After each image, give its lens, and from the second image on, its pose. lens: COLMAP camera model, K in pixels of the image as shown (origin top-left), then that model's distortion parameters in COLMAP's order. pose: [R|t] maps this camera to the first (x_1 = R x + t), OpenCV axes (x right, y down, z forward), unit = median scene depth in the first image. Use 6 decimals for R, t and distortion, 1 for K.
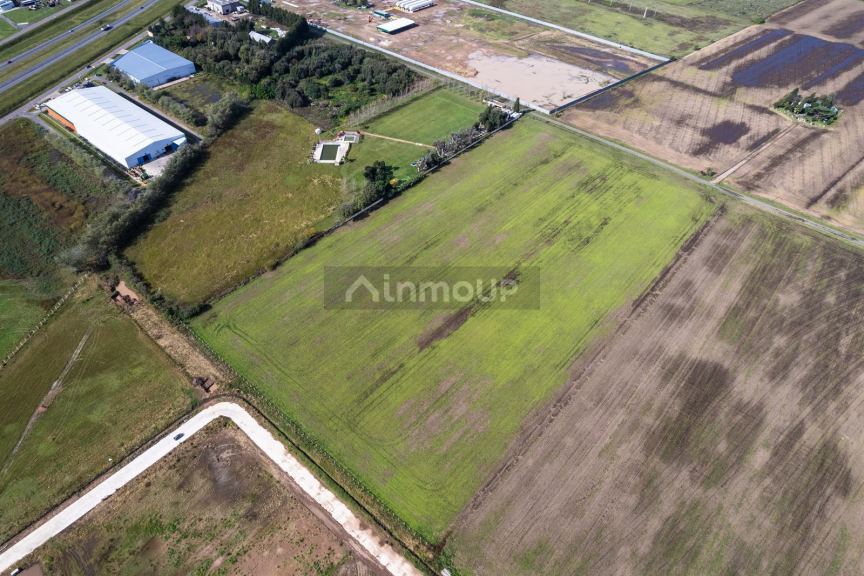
lens RADIAL K [[554.5, 0, 434.3], [0, 554.5, 294.4], [0, 0, 1]] dist [-0.085731, 0.076613]
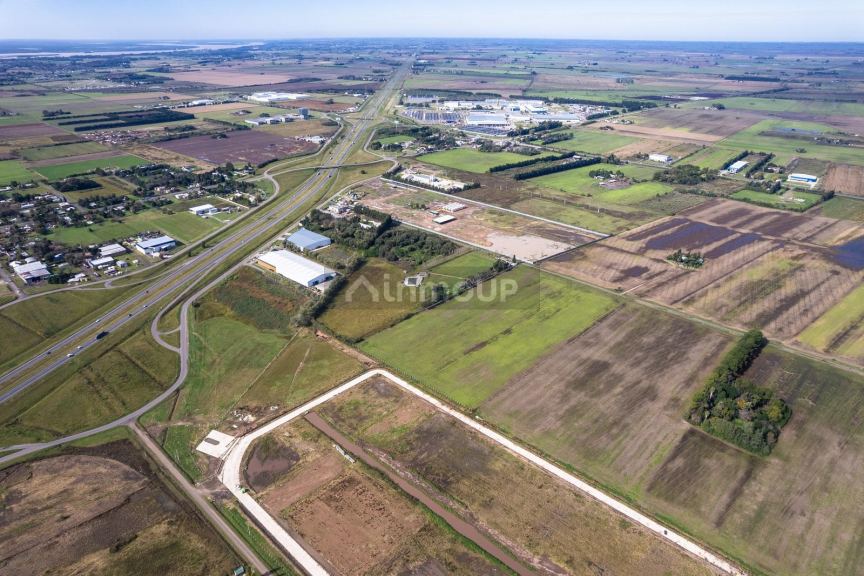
lens RADIAL K [[554.5, 0, 434.3], [0, 554.5, 294.4], [0, 0, 1]] dist [-0.085731, 0.076613]
pose [[0.998735, -0.004231, -0.050101, -0.027528], [-0.012155, 0.946579, -0.322243, 0.476830], [0.048788, 0.322444, 0.945330, -0.930354]]
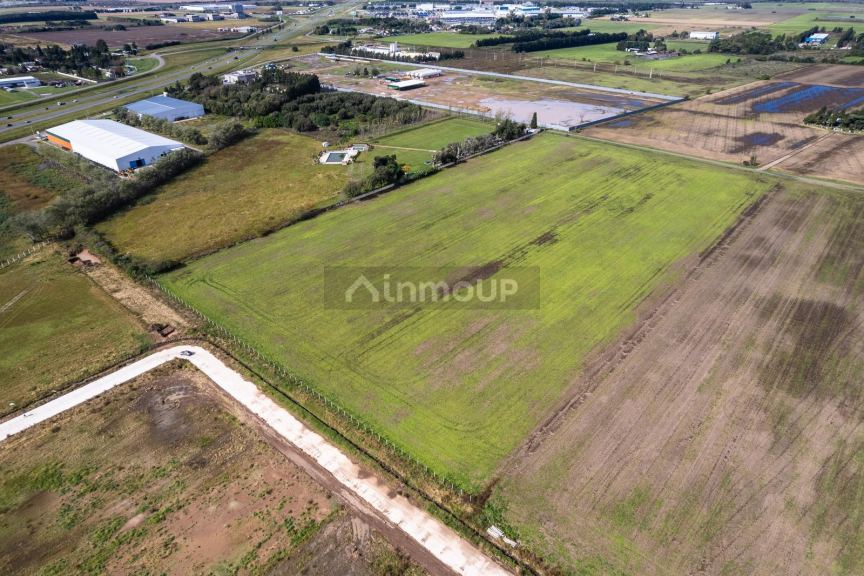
lens RADIAL K [[554.5, 0, 434.3], [0, 554.5, 294.4], [0, 0, 1]] dist [-0.085731, 0.076613]
pose [[0.999414, -0.027808, -0.019979, -0.016795], [0.022098, 0.969522, -0.244005, 0.240627], [0.026156, 0.243421, 0.969568, 0.197772]]
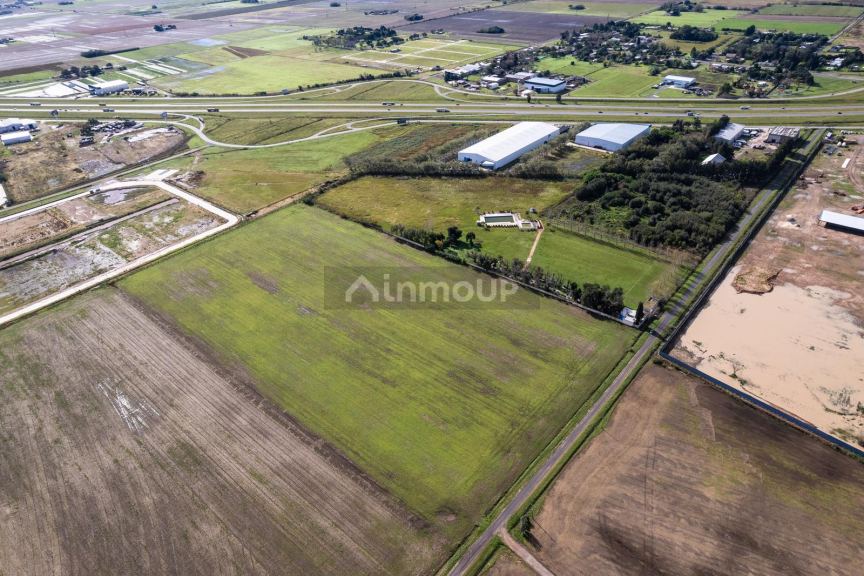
lens RADIAL K [[554.5, 0, 434.3], [0, 554.5, 294.4], [0, 0, 1]] dist [-0.085731, 0.076613]
pose [[0.001102, 0.531032, -0.847351, 1.014187], [-0.669927, 0.629488, 0.393627, -0.629805], [0.742426, 0.567230, 0.356446, 0.733316]]
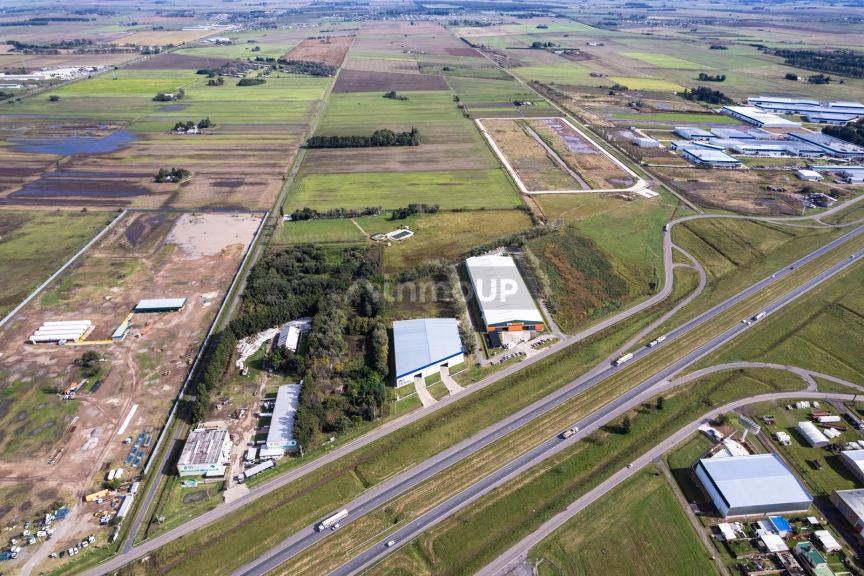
lens RADIAL K [[554.5, 0, 434.3], [0, 554.5, 294.4], [0, 0, 1]] dist [-0.085731, 0.076613]
pose [[-0.713092, -0.373860, 0.593067, -1.551944], [0.477443, 0.360482, 0.801312, -1.746342], [-0.513369, 0.854565, -0.078560, 1.501755]]
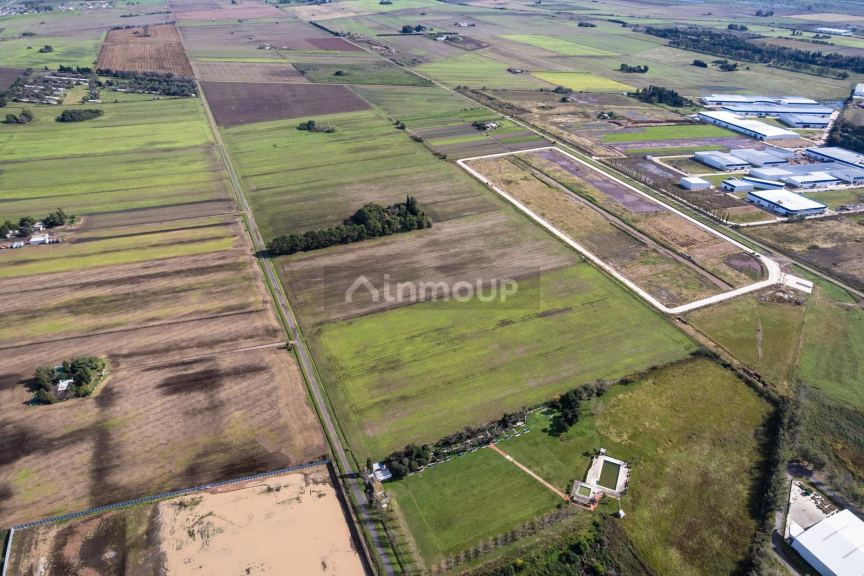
lens RADIAL K [[554.5, 0, 434.3], [0, 554.5, 294.4], [0, 0, 1]] dist [-0.085731, 0.076613]
pose [[-0.904861, -0.262242, 0.335345, -0.188811], [0.271295, 0.251831, 0.928967, -1.540762], [-0.328065, 0.931563, -0.156727, 1.179880]]
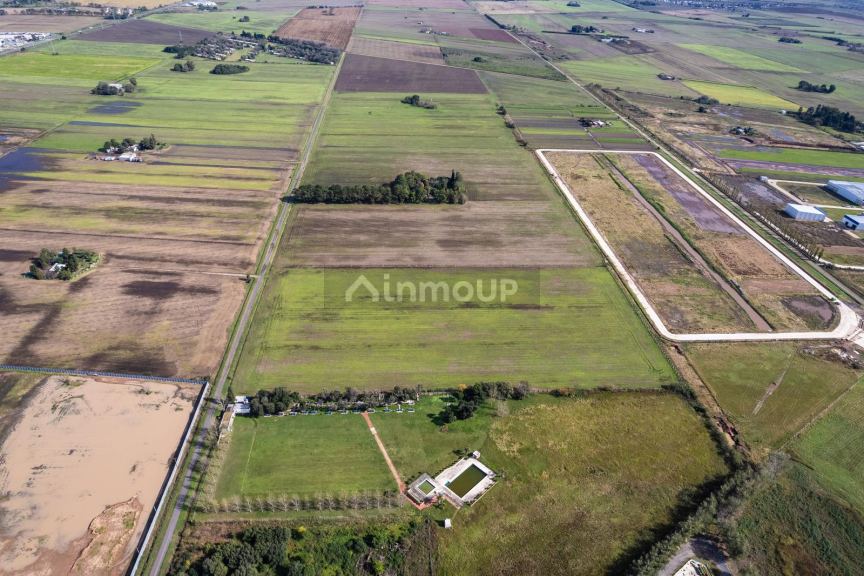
lens RADIAL K [[554.5, 0, 434.3], [0, 554.5, 294.4], [0, 0, 1]] dist [-0.085731, 0.076613]
pose [[-0.702699, -0.430947, 0.566127, -0.595377], [0.455290, 0.339088, 0.823244, -1.239104], [-0.546741, 0.836244, -0.042071, 1.031370]]
